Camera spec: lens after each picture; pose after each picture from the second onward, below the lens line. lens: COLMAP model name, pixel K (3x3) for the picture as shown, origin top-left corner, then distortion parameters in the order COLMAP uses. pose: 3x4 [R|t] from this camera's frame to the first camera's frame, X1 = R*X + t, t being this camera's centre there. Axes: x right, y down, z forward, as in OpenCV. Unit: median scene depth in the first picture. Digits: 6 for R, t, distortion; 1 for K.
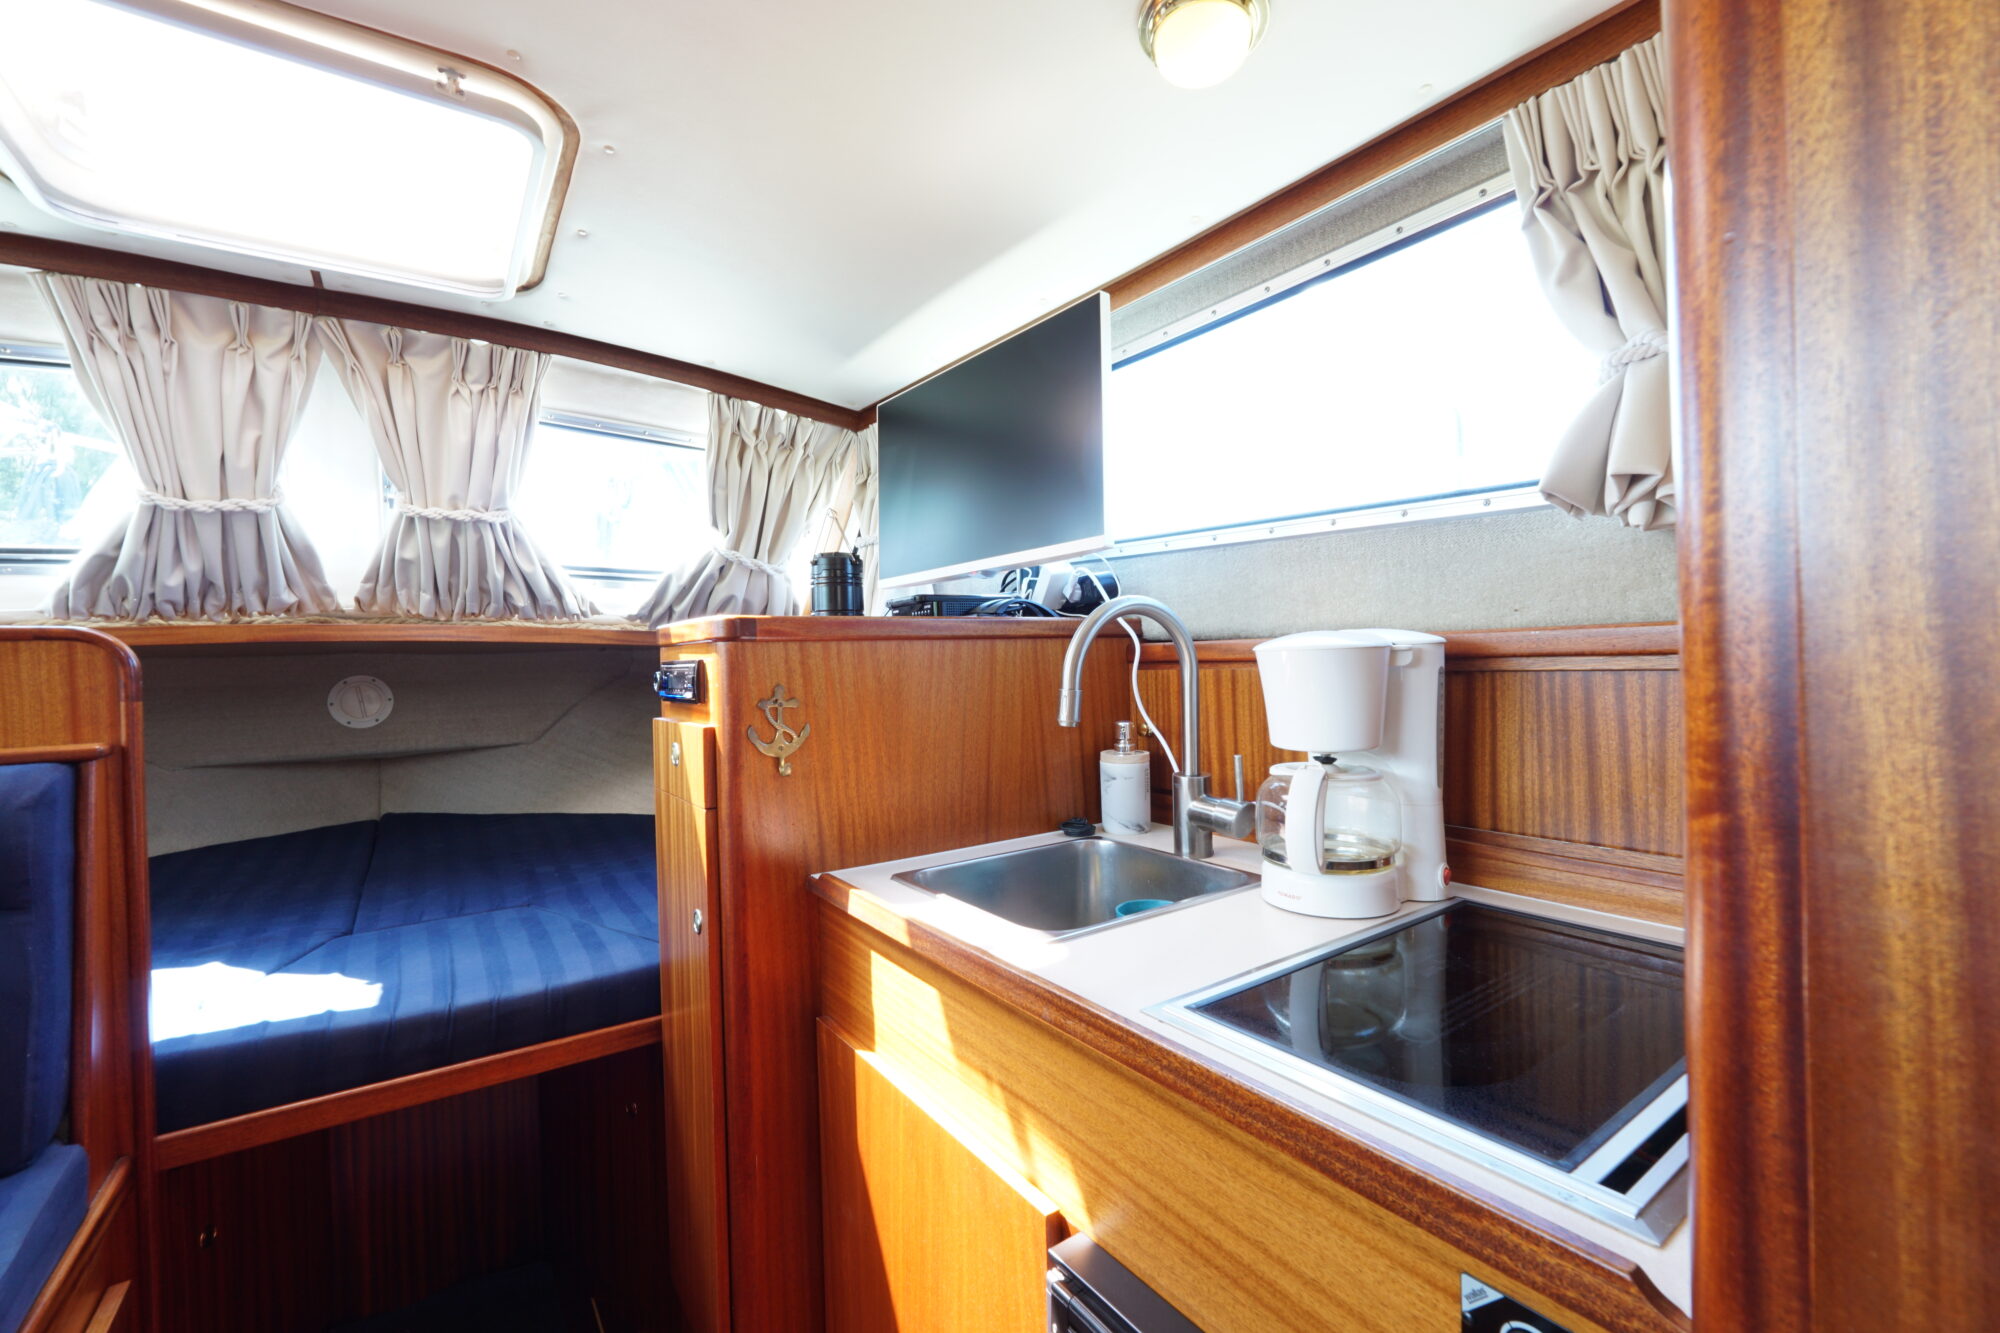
lens RADIAL K [[840.6, 0, 998.1], [0, 840.6, 663.9], [0, 0, 1]] dist [-0.018272, 0.007364]
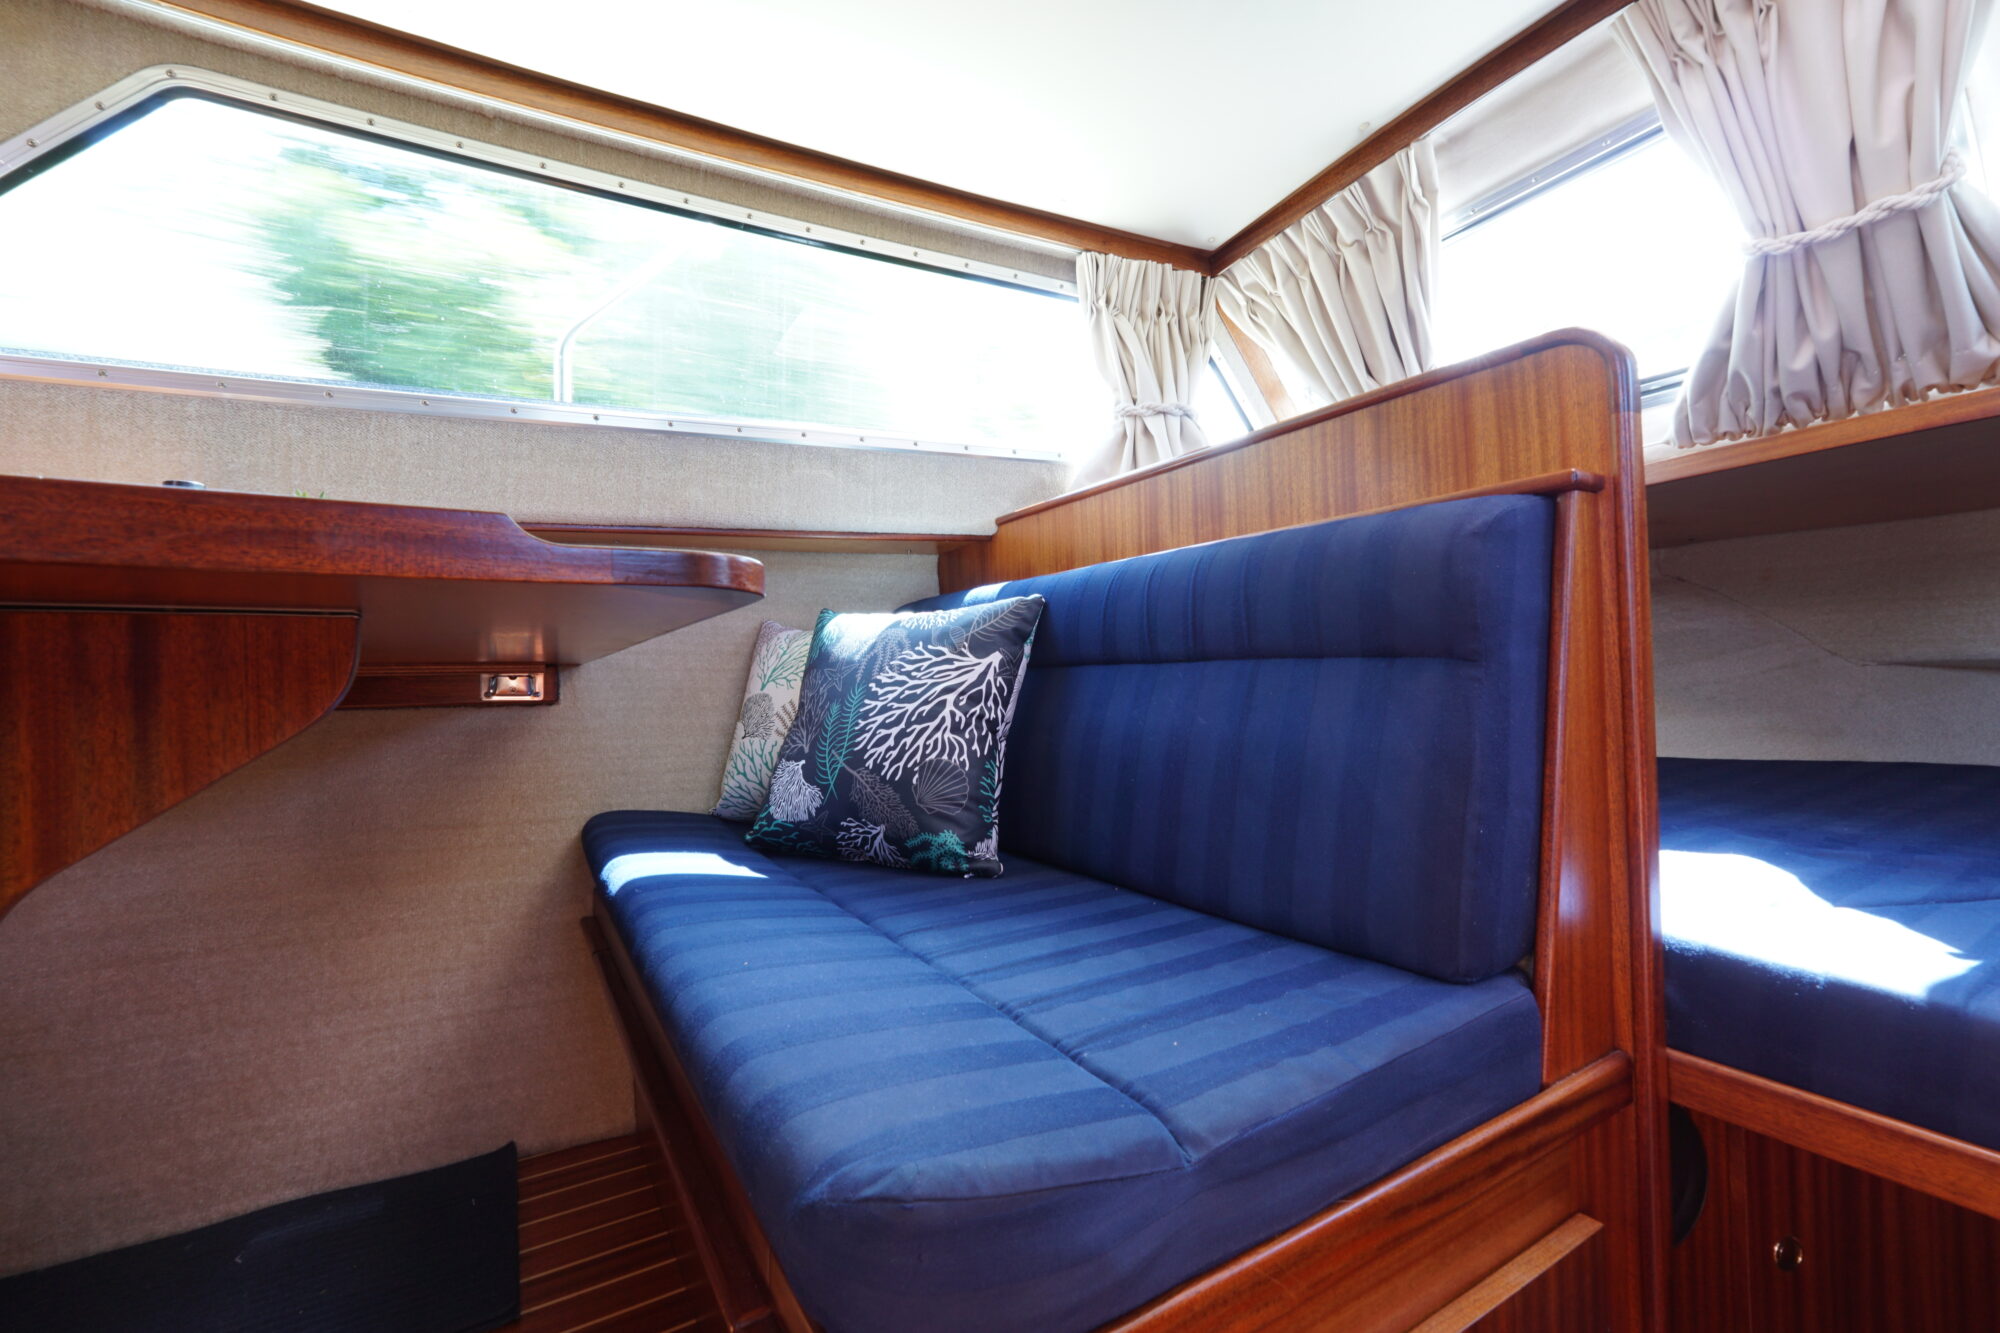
lens RADIAL K [[840.6, 0, 998.1], [0, 840.6, 663.9], [0, 0, 1]] dist [-0.018272, 0.007364]
pose [[-0.071951, 0.009945, -0.997359, -0.211269], [0.020390, 0.999756, 0.008498, 0.169685], [0.997200, -0.019725, -0.072136, 0.366046]]
